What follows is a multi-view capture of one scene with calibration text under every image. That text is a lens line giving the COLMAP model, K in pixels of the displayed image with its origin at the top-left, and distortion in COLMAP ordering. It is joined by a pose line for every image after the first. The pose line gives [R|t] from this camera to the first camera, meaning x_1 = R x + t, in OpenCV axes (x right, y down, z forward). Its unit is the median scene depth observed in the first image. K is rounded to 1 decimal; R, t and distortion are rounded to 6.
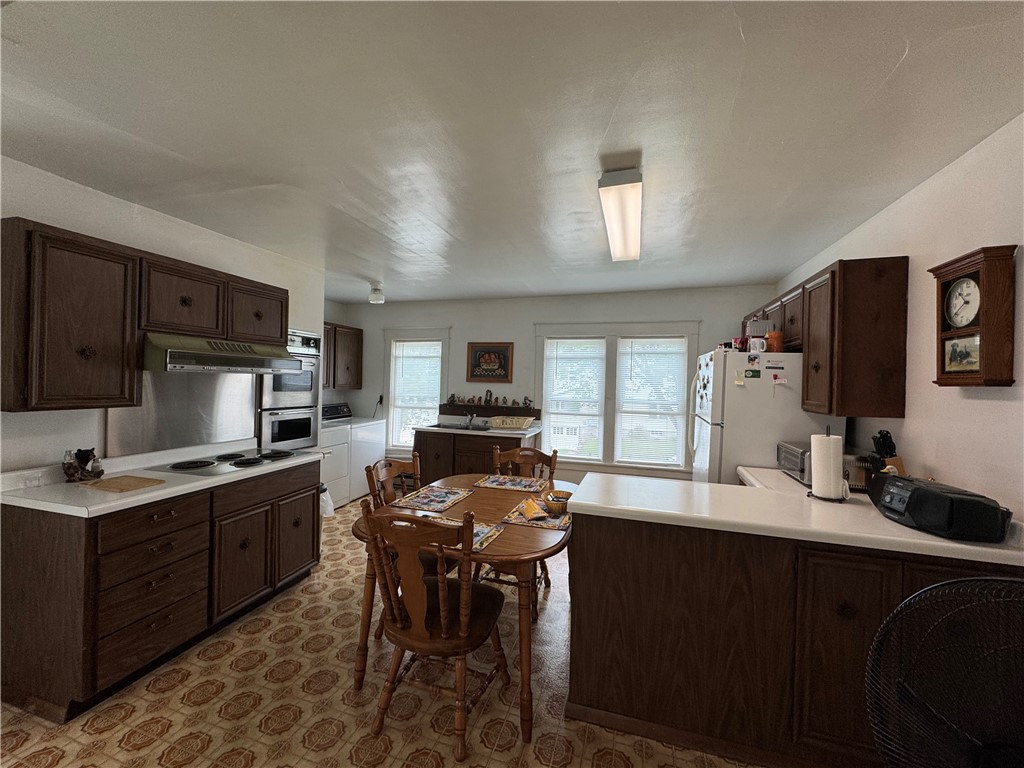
lens RADIAL K [[409.9, 0, 516.6], [0, 409.9, 385.9], [0, 0, 1]] dist [-0.003319, 0.000321]
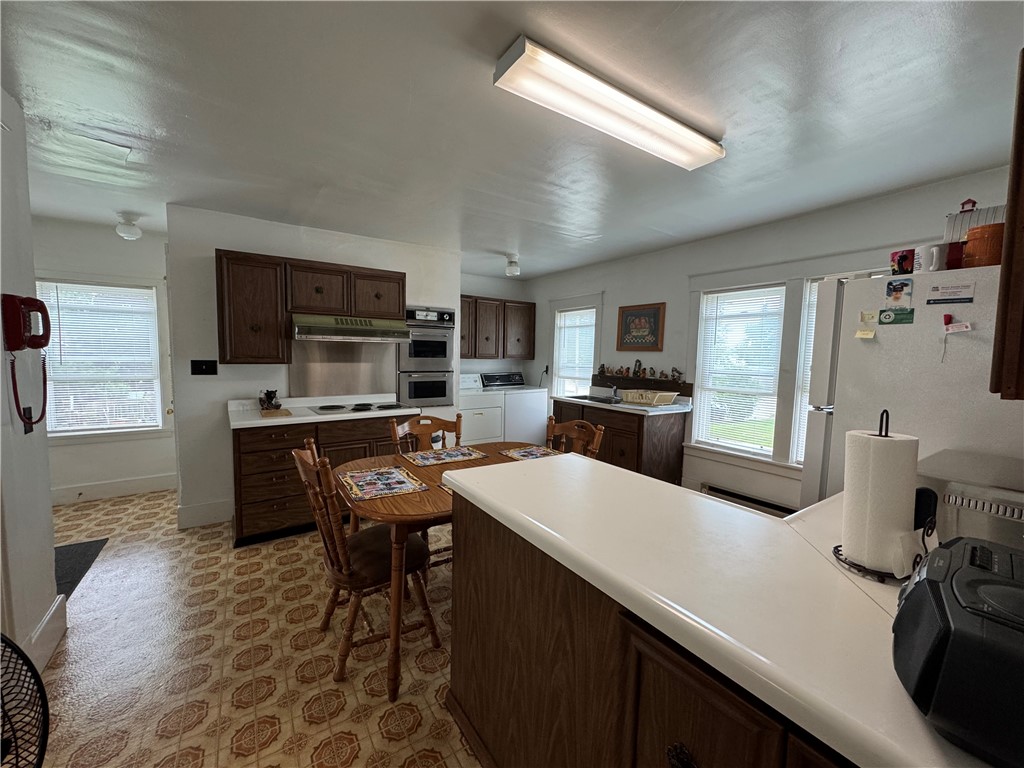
lens RADIAL K [[409.9, 0, 513.9], [0, 409.9, 386.4], [0, 0, 1]] dist [-0.003319, 0.000321]
pose [[0.775663, 0.041338, -0.629792, 0.309411], [-0.005317, 0.998245, 0.058974, 0.018430], [0.631125, -0.042395, 0.774522, 0.164556]]
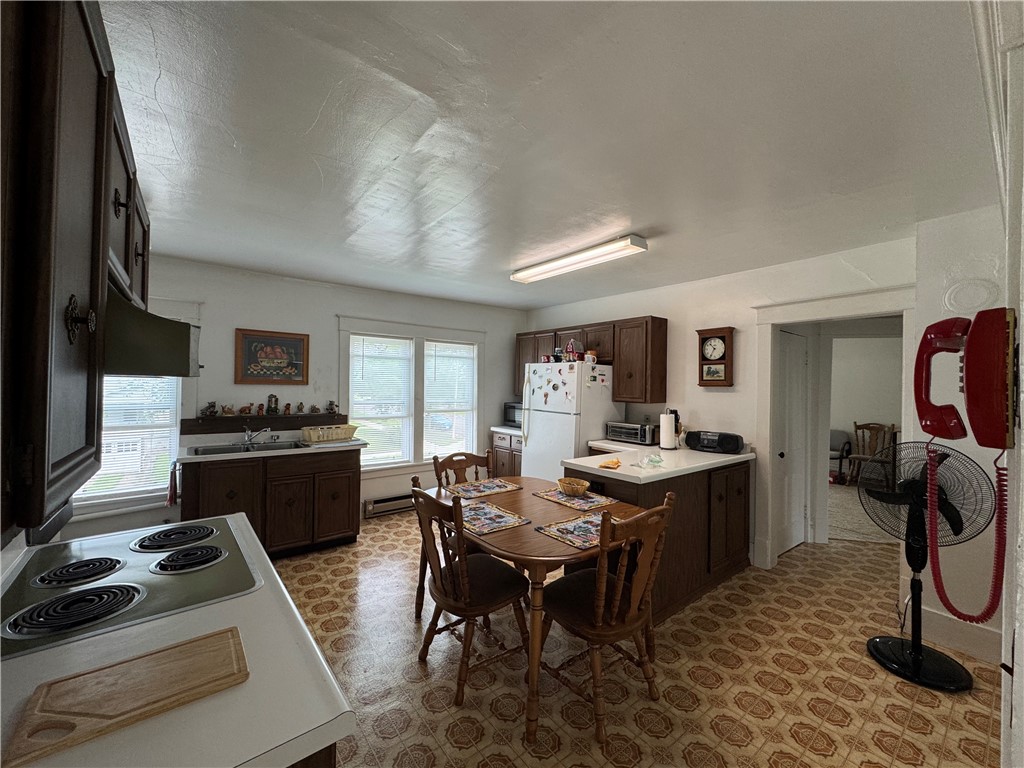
lens RADIAL K [[409.9, 0, 517.6], [0, 409.9, 379.2], [0, 0, 1]] dist [-0.003319, 0.000321]
pose [[0.565894, -0.003294, 0.824472, -0.476759], [0.006793, 0.999977, -0.000667, -0.016026], [-0.824450, 0.005978, 0.565903, 0.221503]]
